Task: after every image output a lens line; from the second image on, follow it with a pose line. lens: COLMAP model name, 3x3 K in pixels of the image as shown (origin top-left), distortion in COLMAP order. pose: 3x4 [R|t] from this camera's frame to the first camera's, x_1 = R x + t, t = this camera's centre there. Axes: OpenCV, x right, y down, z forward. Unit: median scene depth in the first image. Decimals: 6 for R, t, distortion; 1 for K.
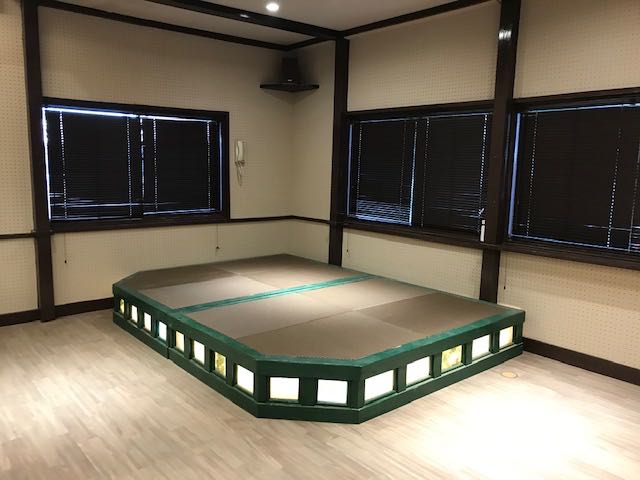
lens RADIAL K [[515.3, 0, 305.7], [0, 515.3, 233.5], [0, 0, 1]] dist [0.038321, 0.018605]
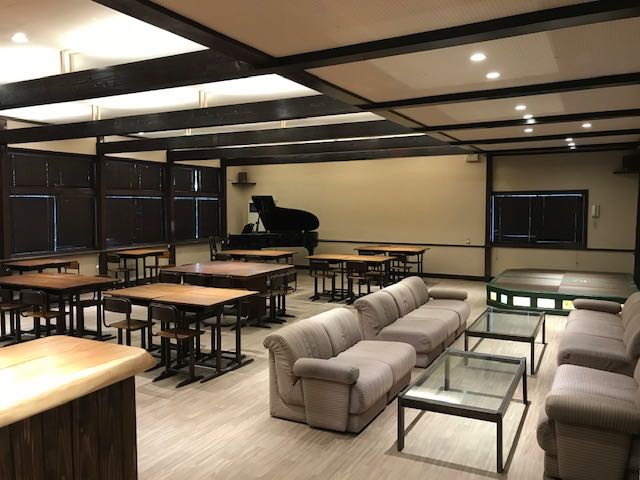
lens RADIAL K [[515.3, 0, 314.8], [0, 515.3, 237.8], [0, 0, 1]] dist [0.038321, 0.018605]
pose [[0.378643, 0.040575, -0.924653, 1.305557], [-0.118369, 0.992958, -0.004900, 0.062141], [0.917942, 0.111305, 0.380780, -0.618498]]
